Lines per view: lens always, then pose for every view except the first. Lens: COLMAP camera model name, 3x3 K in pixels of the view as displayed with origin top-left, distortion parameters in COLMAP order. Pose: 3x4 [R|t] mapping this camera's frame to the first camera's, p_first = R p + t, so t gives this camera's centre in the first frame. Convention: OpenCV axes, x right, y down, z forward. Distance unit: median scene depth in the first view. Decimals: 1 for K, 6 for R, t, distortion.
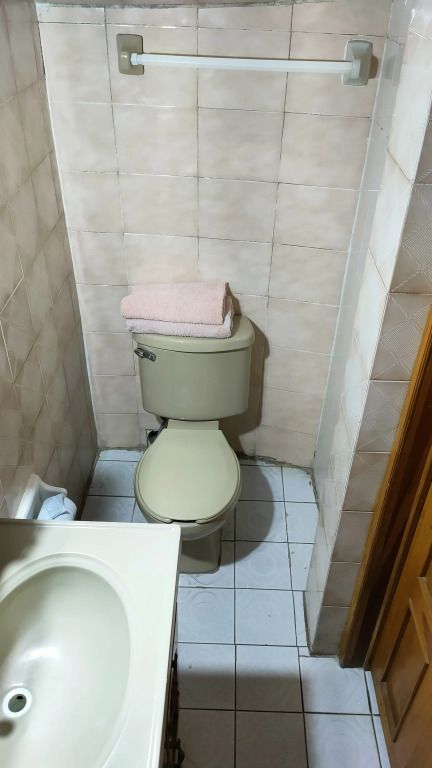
lens RADIAL K [[578.1, 0, 216.0], [0, 578.1, 384.0], [0, 0, 1]] dist [0.091250, -0.160970]
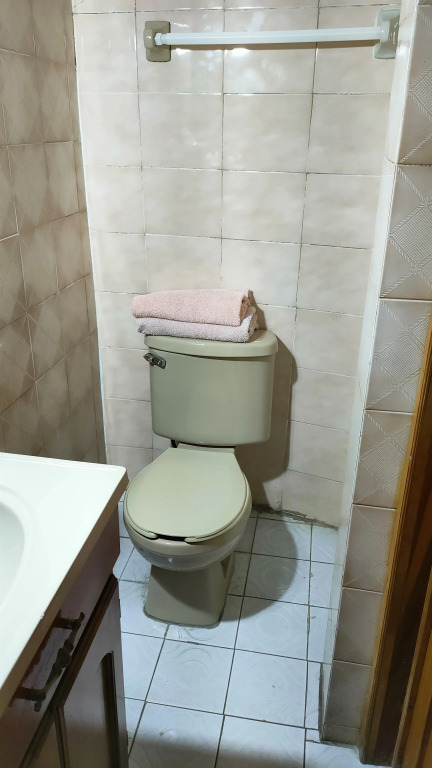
lens RADIAL K [[578.1, 0, 216.0], [0, 578.1, 384.0], [0, 0, 1]] dist [0.091250, -0.160970]
pose [[0.990411, 0.054954, -0.126754, 0.089324], [-0.081639, 0.972957, -0.216076, 0.173676], [0.111452, 0.224352, 0.968114, 0.140011]]
